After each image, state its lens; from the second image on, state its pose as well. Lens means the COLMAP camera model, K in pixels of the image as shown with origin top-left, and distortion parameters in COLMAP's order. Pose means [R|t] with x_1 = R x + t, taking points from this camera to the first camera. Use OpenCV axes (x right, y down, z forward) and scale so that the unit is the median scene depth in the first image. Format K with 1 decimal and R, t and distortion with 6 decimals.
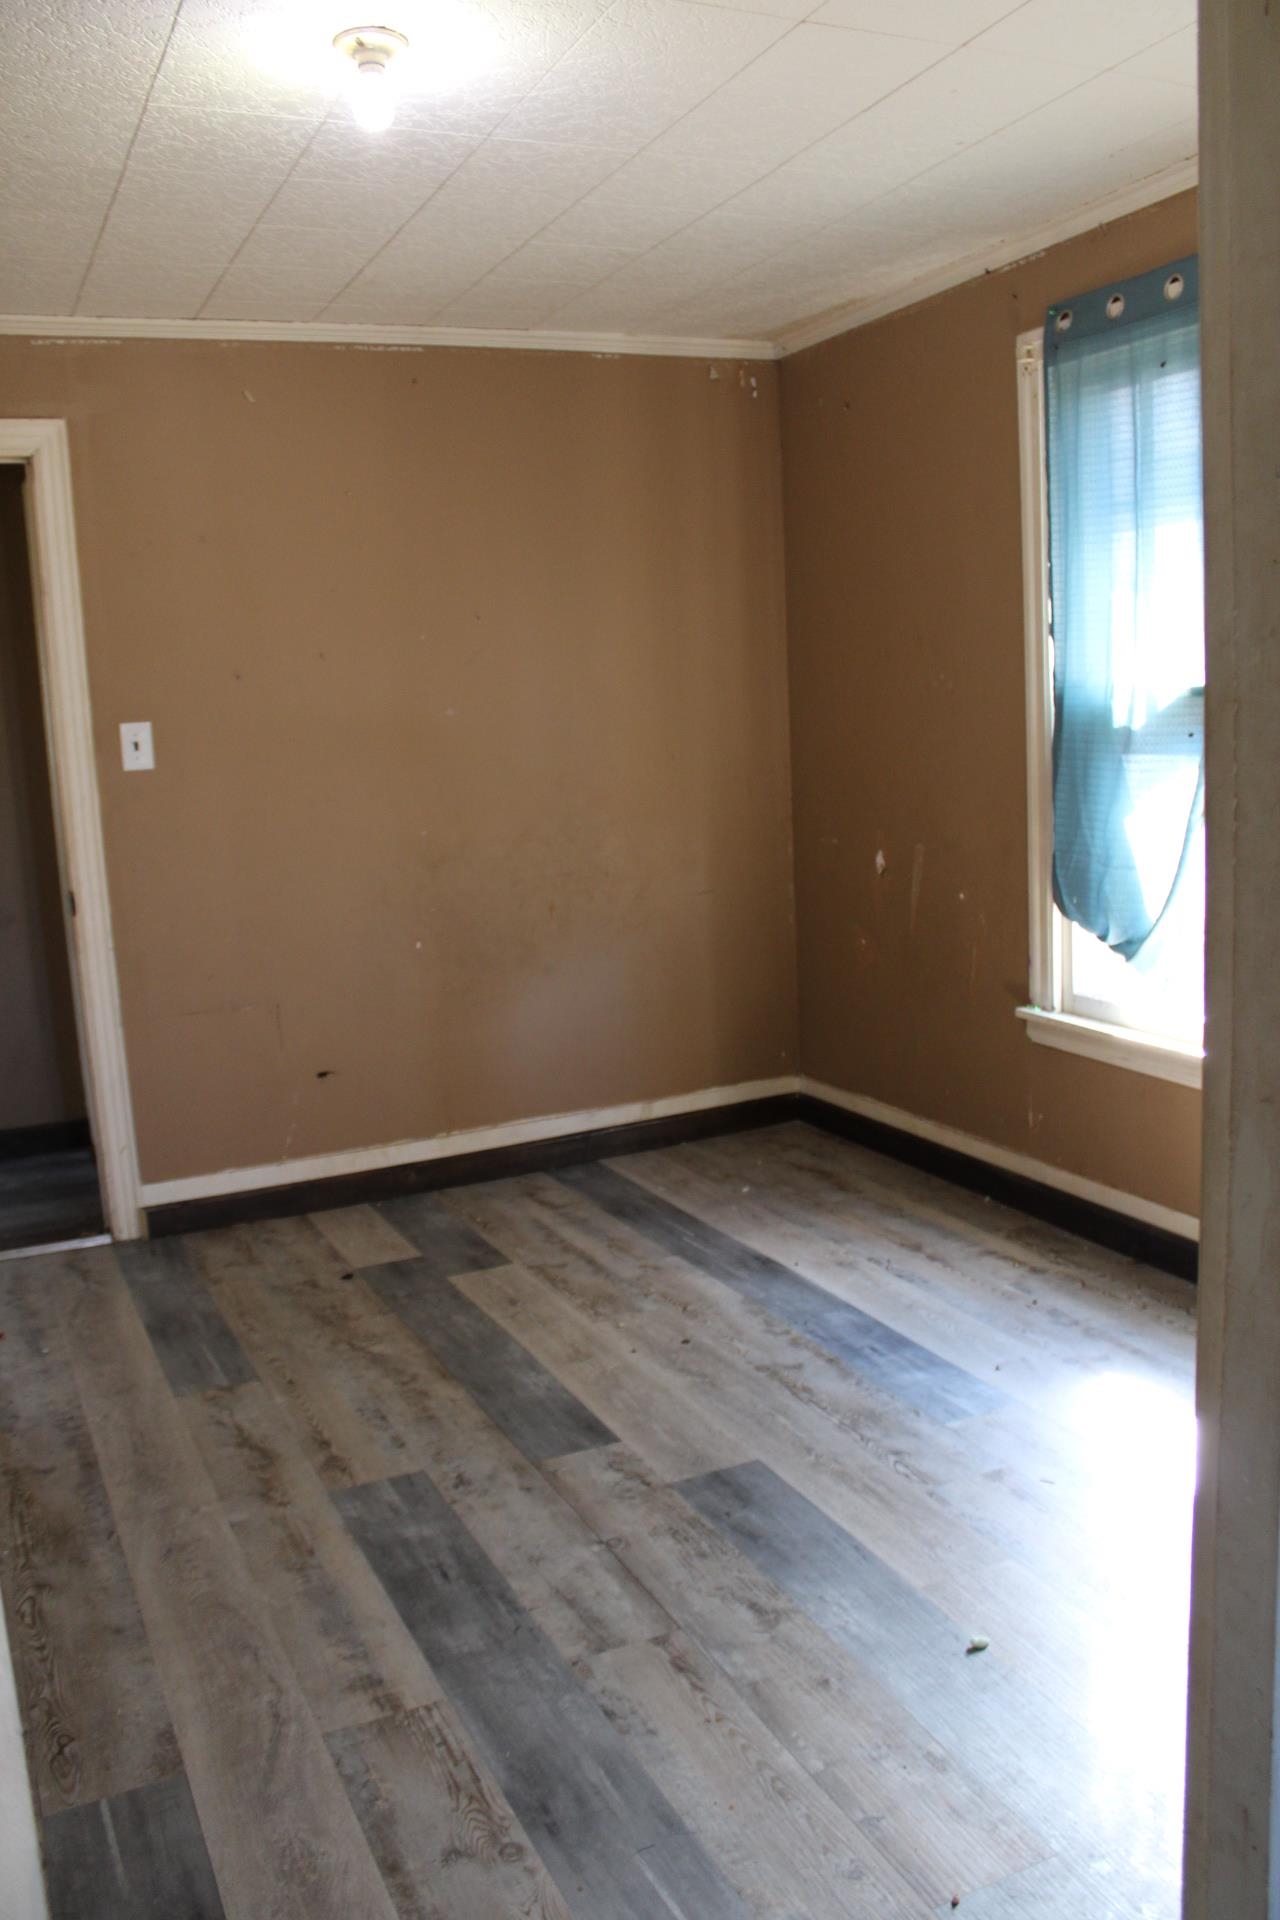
lens RADIAL K [[1627.3, 0, 640.0], [0, 1627.3, 960.0], [0, 0, 1]] dist [-0.156327, 0.163049]
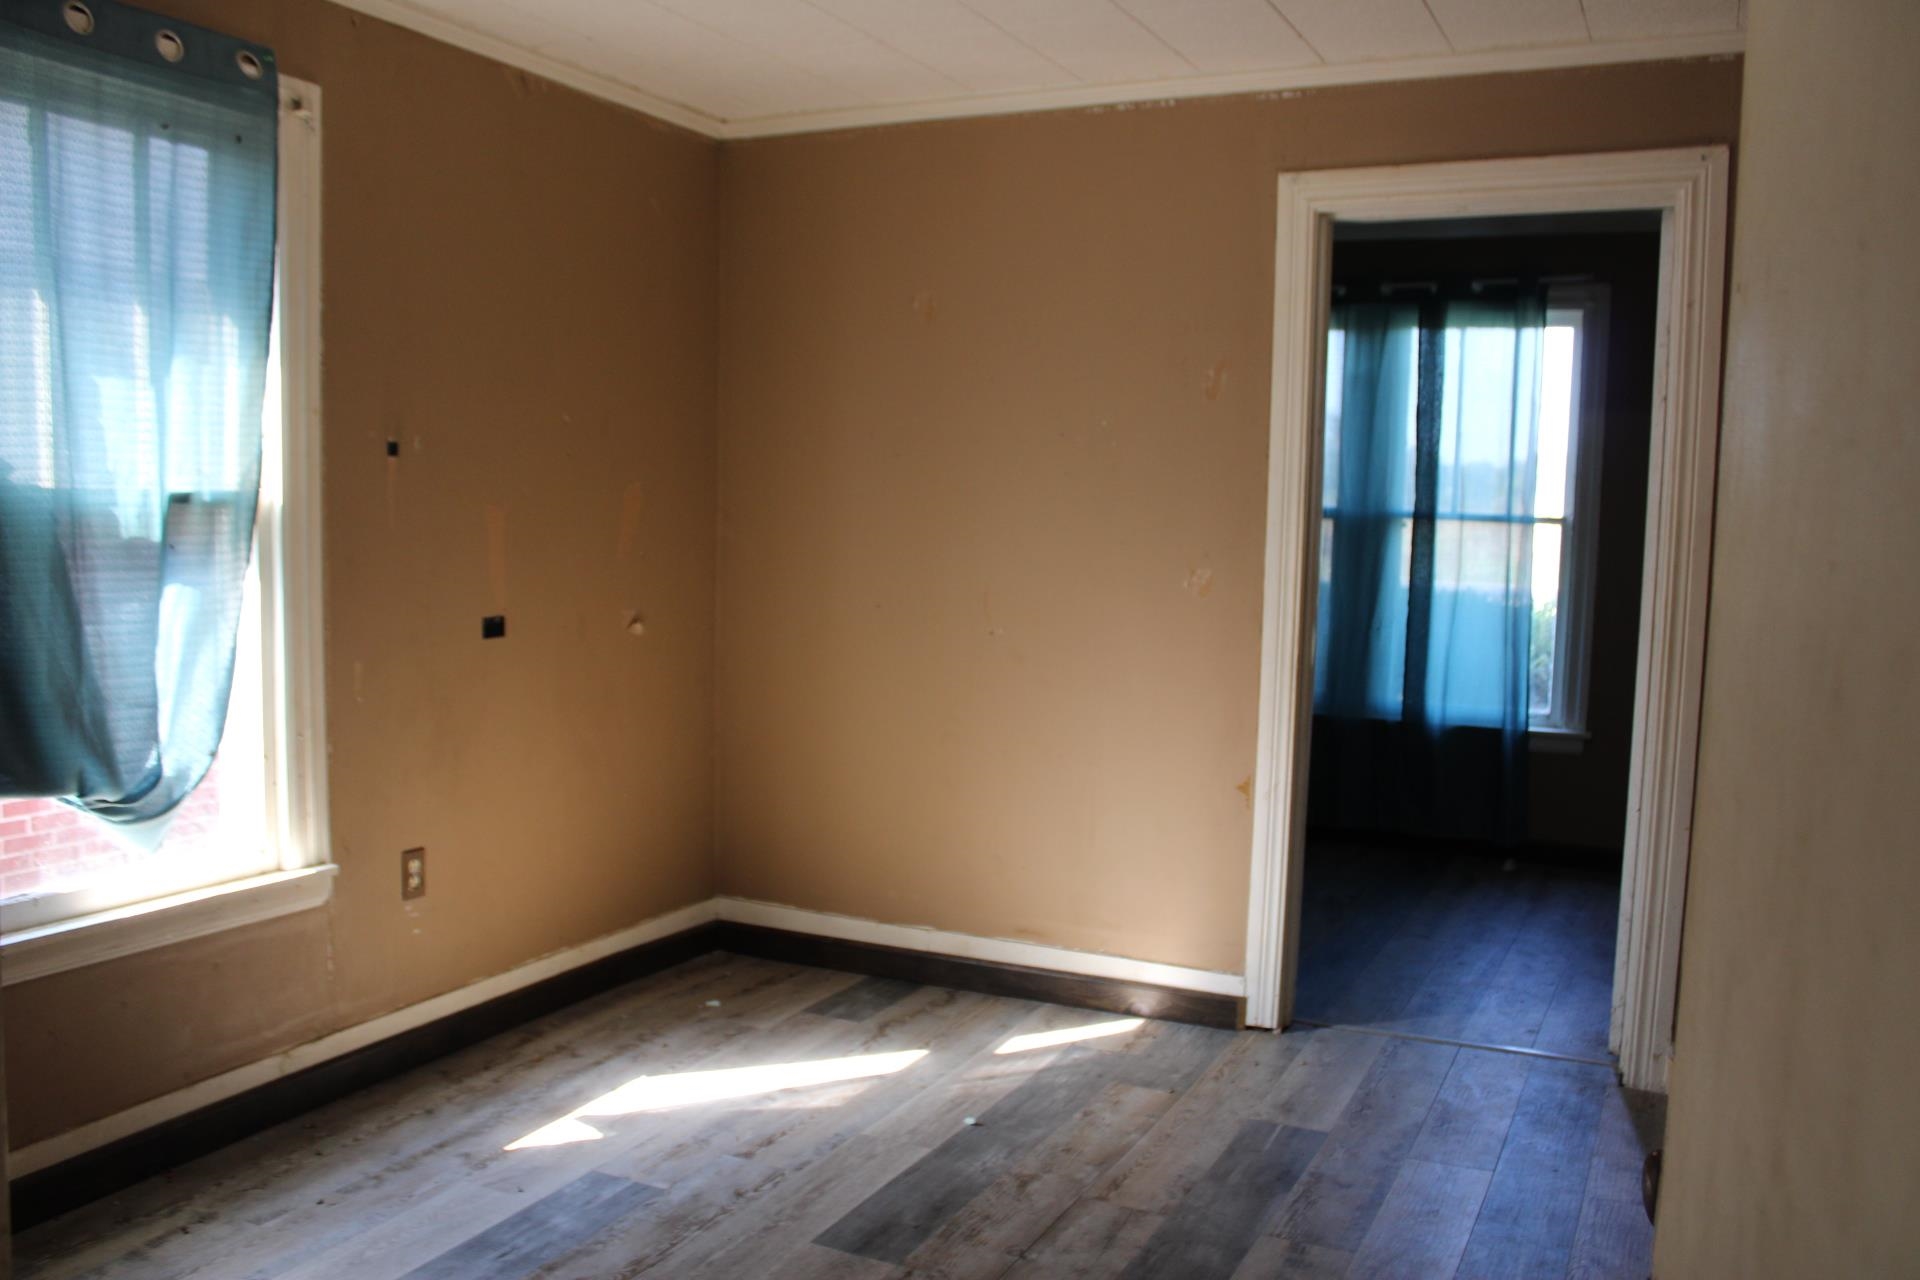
lens RADIAL K [[1627.3, 0, 967.7], [0, 1627.3, 661.0], [0, 0, 1]] dist [-0.156327, 0.163049]
pose [[-0.644113, -0.043506, 0.763692, -0.768595], [0.125813, 0.978759, 0.161871, -0.205641], [-0.754513, 0.200345, -0.624958, 1.528152]]
